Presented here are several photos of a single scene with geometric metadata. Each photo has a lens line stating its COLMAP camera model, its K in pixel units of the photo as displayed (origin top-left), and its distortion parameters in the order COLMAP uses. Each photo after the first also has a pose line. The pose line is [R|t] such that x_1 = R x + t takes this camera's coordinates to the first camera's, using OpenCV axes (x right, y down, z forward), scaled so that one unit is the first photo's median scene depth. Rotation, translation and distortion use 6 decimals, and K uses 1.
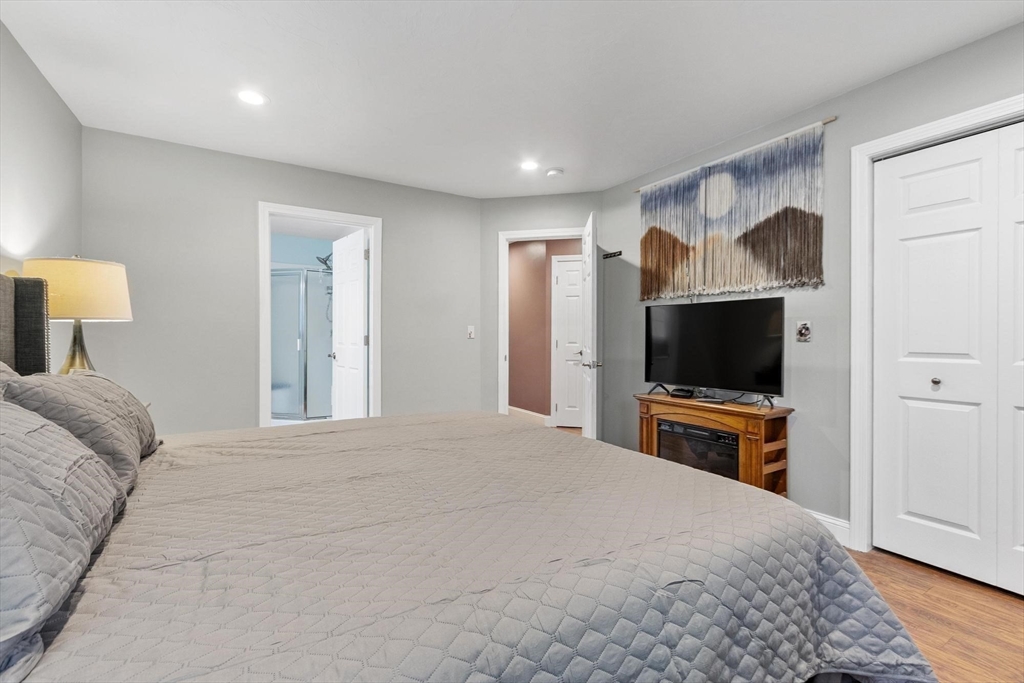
lens RADIAL K [[446.2, 0, 511.4], [0, 446.2, 337.9], [0, 0, 1]] dist [0.002469, -0.000164]
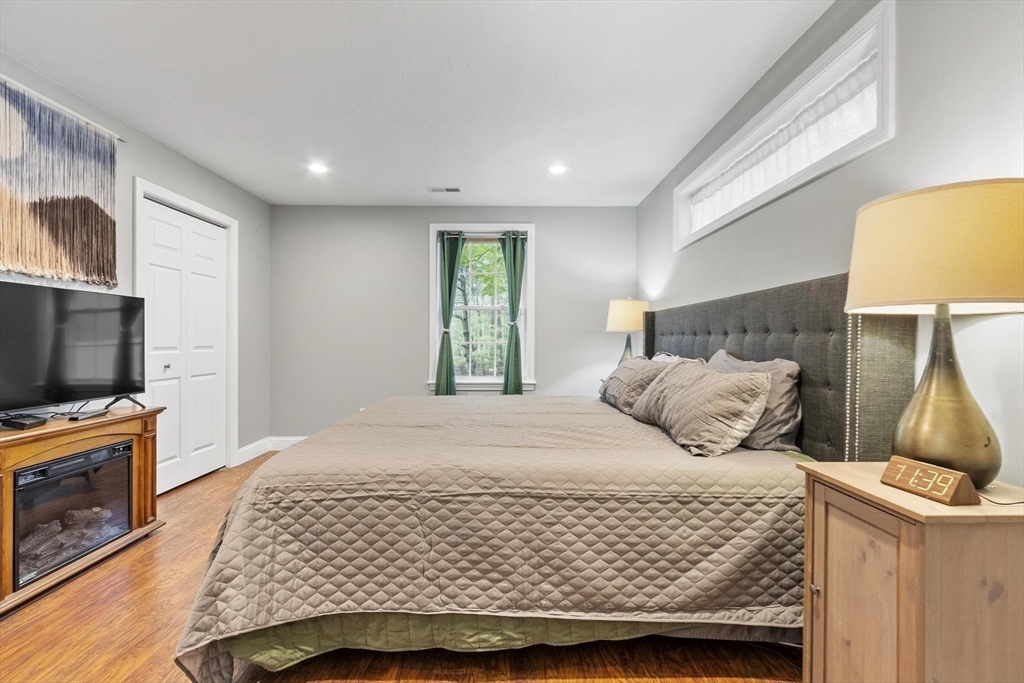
lens RADIAL K [[446.2, 0, 511.4], [0, 446.2, 337.9], [0, 0, 1]] dist [0.002469, -0.000164]
pose [[-0.860210, -0.005443, 0.509911, -0.621303], [-0.005375, 0.999984, 0.001608, -0.002423], [-0.509912, -0.001358, -0.860225, 1.323396]]
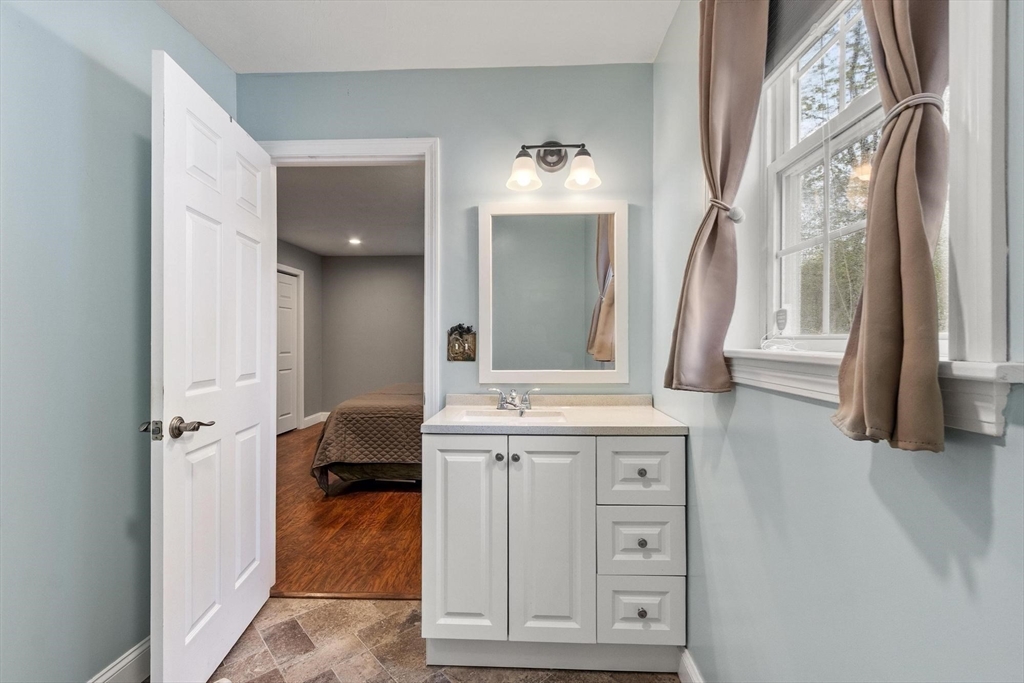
lens RADIAL K [[446.2, 0, 511.4], [0, 446.2, 337.9], [0, 0, 1]] dist [0.002469, -0.000164]
pose [[-0.833551, -0.001854, 0.552439, -1.165713], [-0.000517, 0.999997, 0.002575, -0.038805], [-0.552442, 0.001861, -0.833549, 1.770347]]
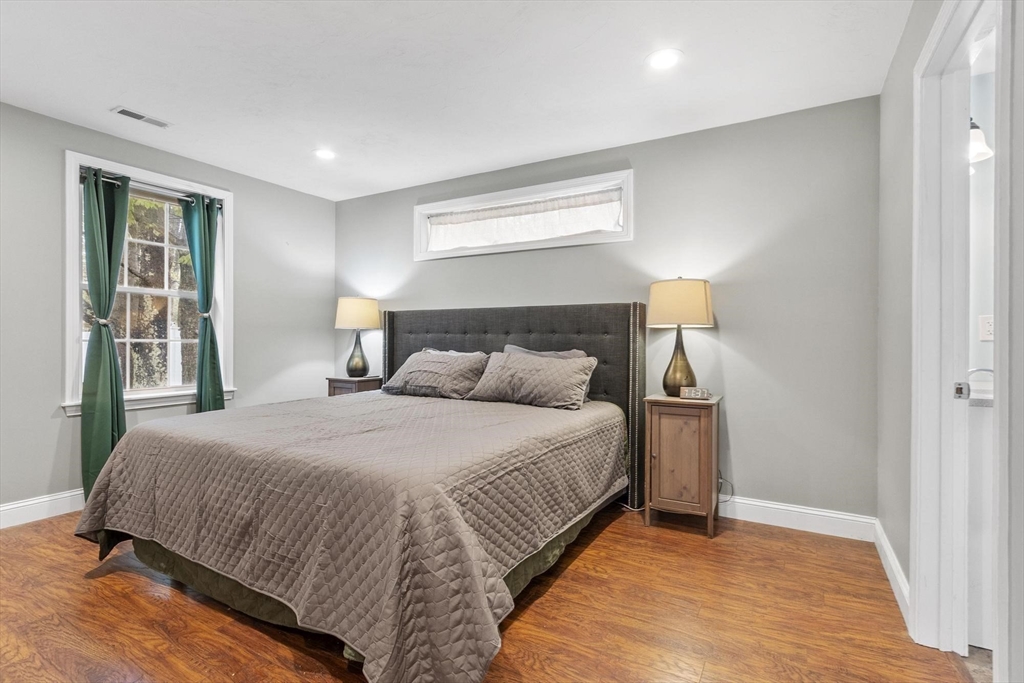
lens RADIAL K [[488.6, 0, 512.0], [0, 488.6, 341.5], [0, 0, 1]] dist [-0.000597, -0.000286]
pose [[-0.875875, -0.006712, -0.482491, 0.031037], [-0.011302, 0.999914, 0.006606, 0.001360], [0.482405, 0.011239, -0.875876, 1.519990]]
